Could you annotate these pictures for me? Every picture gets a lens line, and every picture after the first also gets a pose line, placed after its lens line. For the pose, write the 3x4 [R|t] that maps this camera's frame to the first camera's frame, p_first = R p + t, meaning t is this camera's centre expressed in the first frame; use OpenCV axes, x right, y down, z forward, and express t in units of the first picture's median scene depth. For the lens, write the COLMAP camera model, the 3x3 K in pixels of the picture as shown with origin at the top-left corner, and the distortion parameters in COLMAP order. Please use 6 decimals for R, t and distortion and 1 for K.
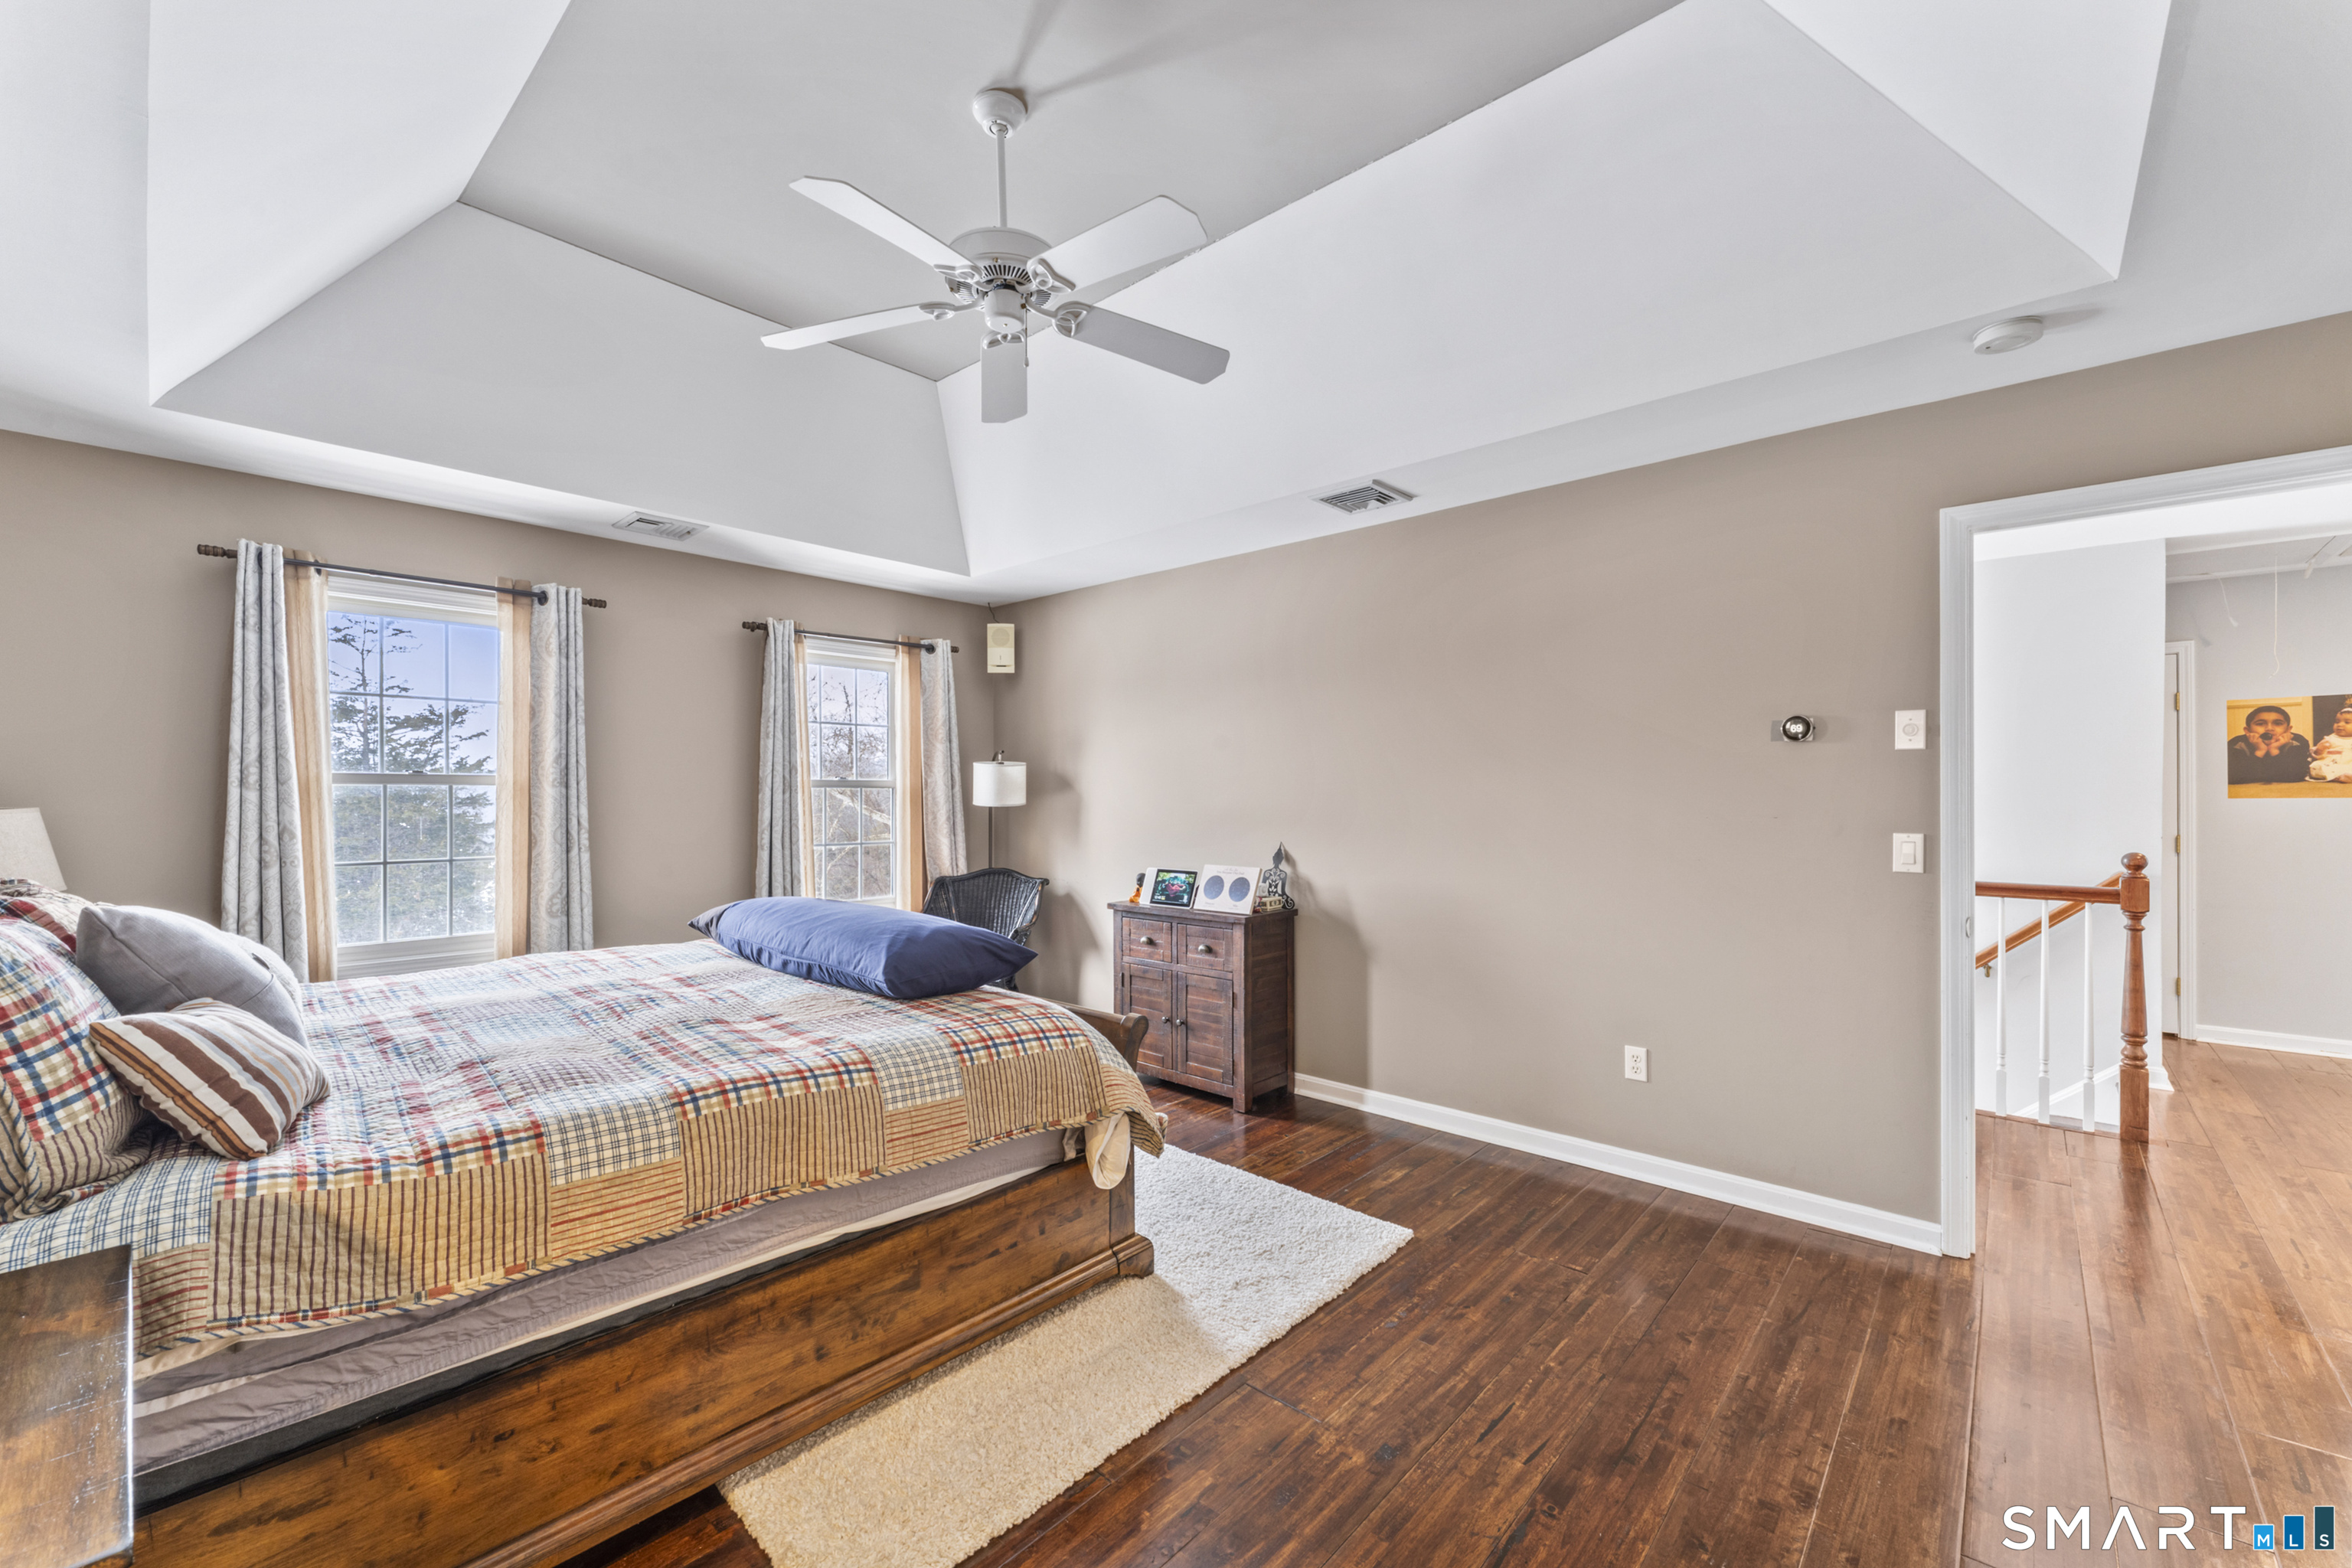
lens RADIAL K [[948.3, 0, 1190.1], [0, 948.3, 787.7], [0, 0, 1]] dist [-0.001288, 0.000449]
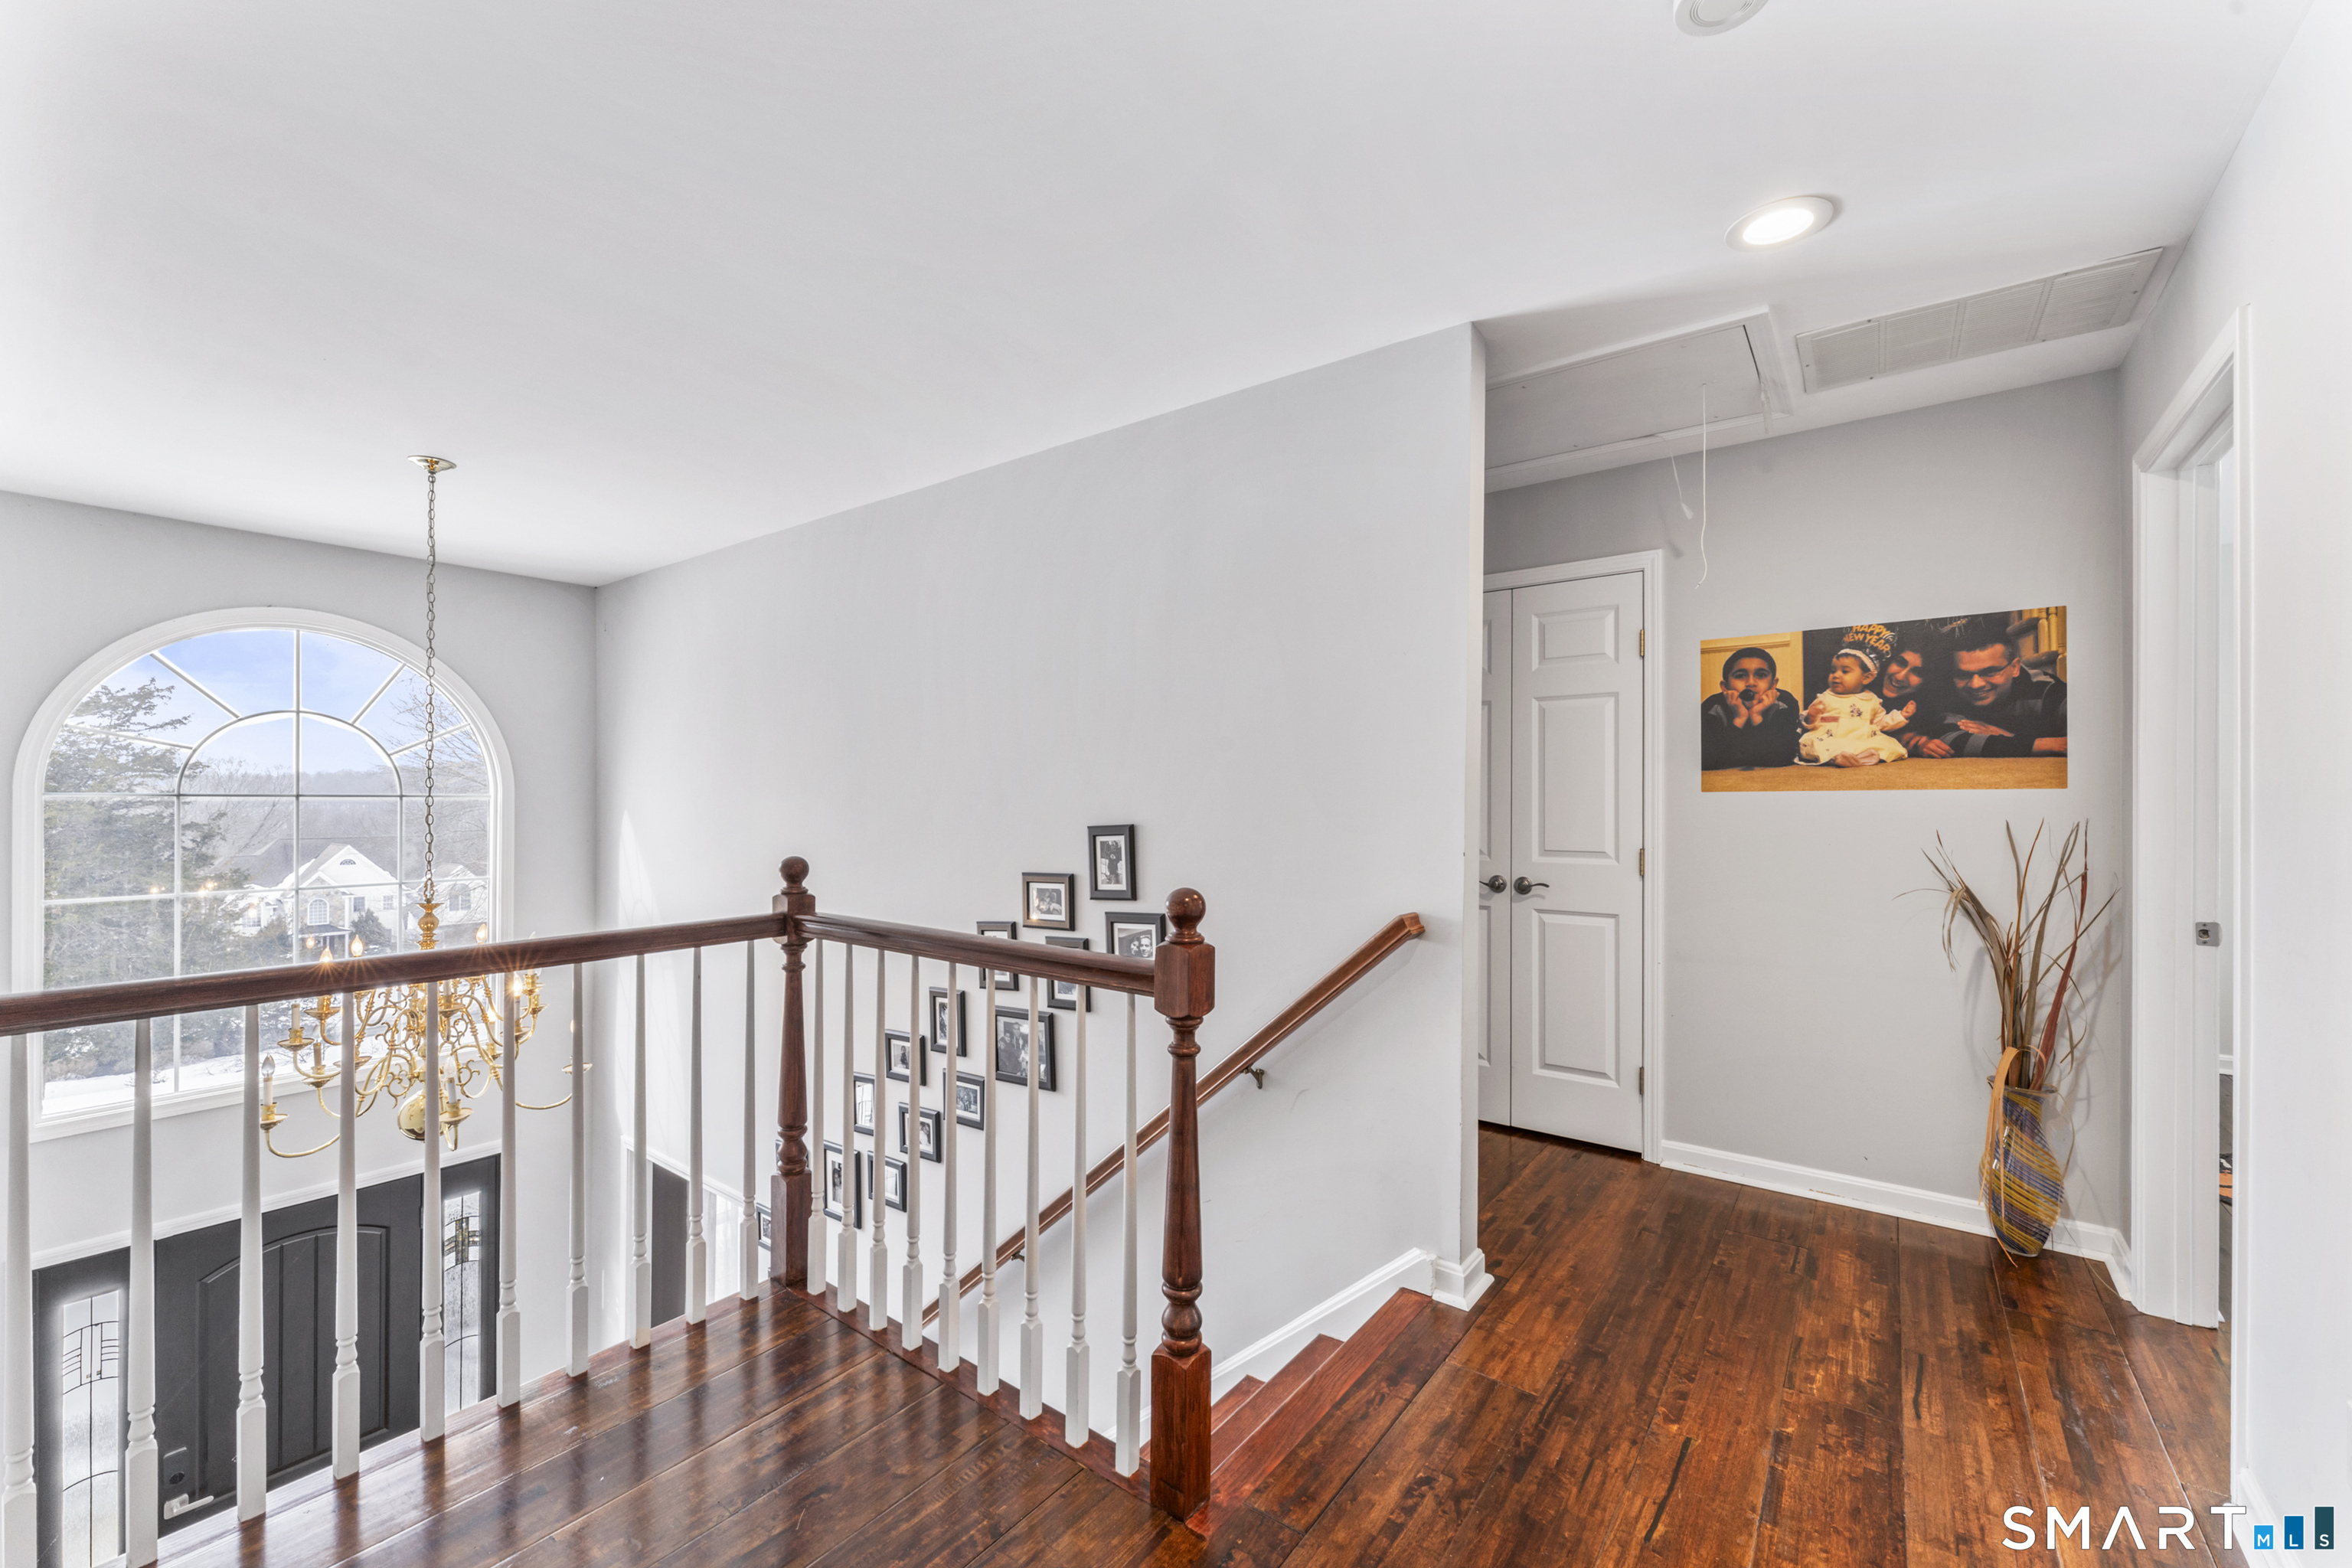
lens RADIAL K [[948.3, 0, 1174.3], [0, 948.3, 787.0], [0, 0, 1]] dist [-0.001288, 0.000449]
pose [[0.997556, 0.008977, 0.069293, 0.193661], [-0.008448, 0.999933, -0.007920, 0.004428], [-0.069359, 0.007315, 0.997565, 0.106480]]
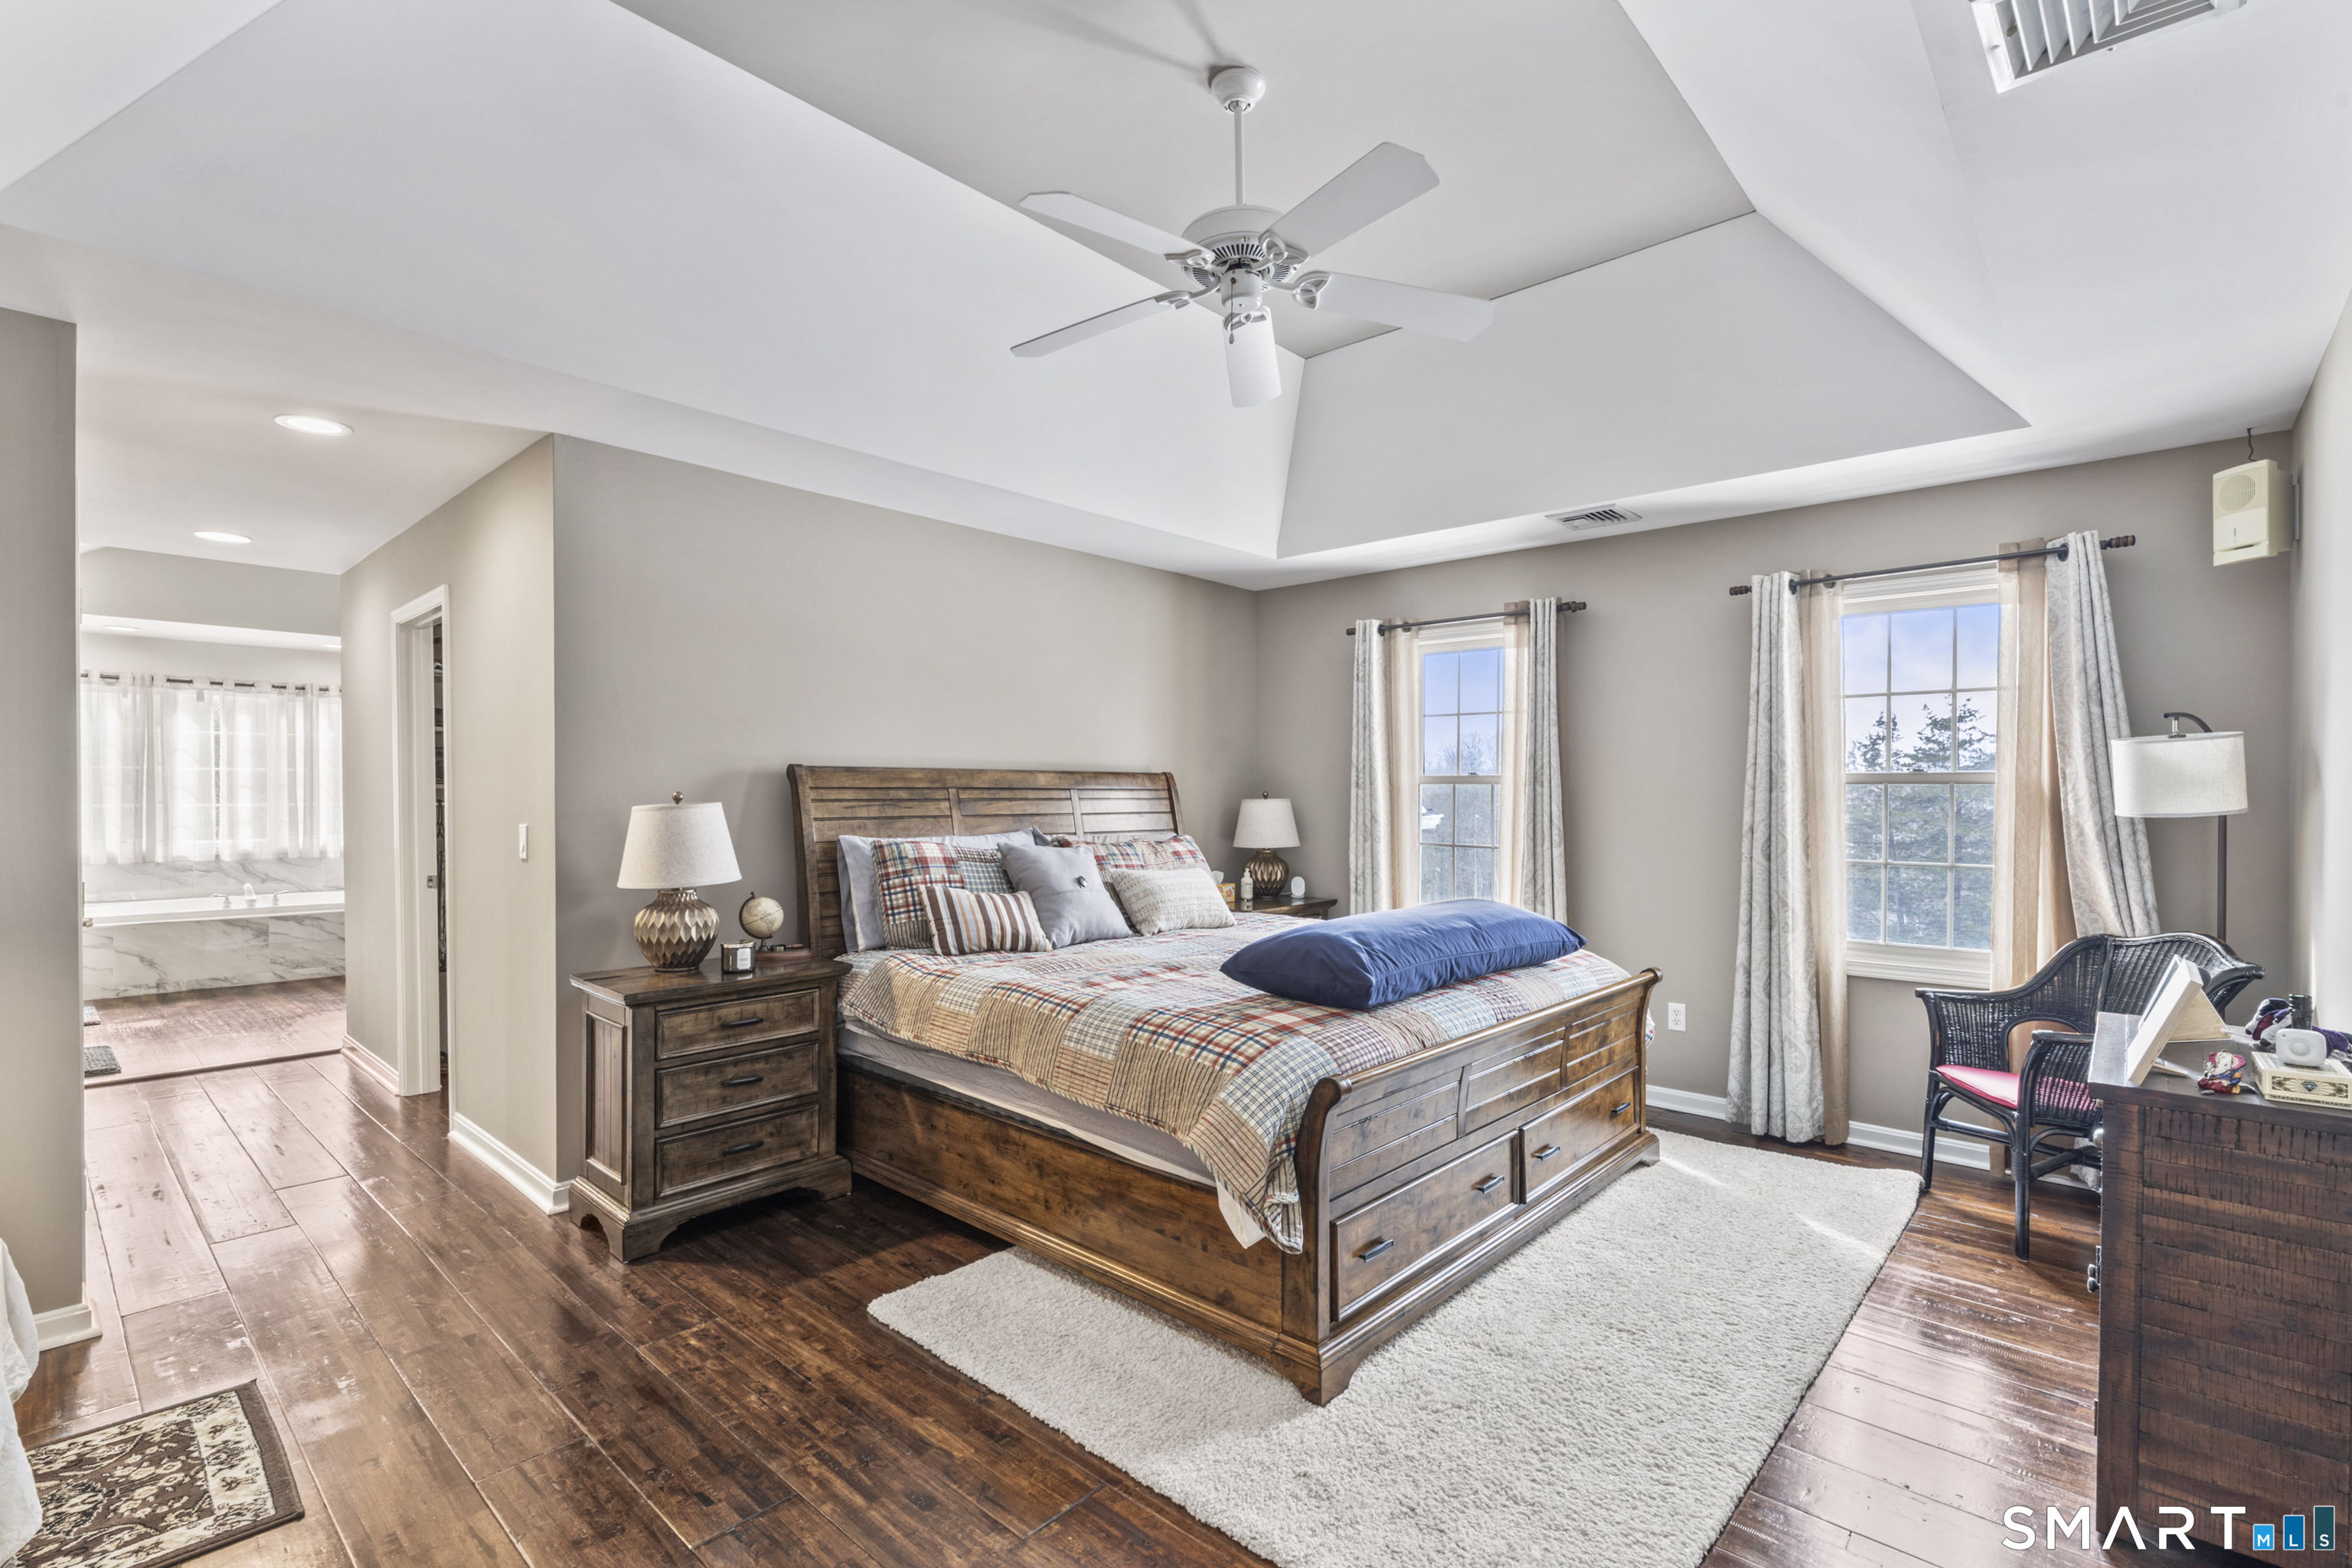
lens RADIAL K [[1078.4, 0, 1177.9], [0, 1078.4, 800.3], [0, 0, 1]] dist [-0.000899, 0.000110]
pose [[-0.017339, 0.010368, -0.999796, 0.994391], [0.005470, 0.999932, 0.010274, 0.001694], [0.999835, -0.005290, -0.017395, 1.055973]]
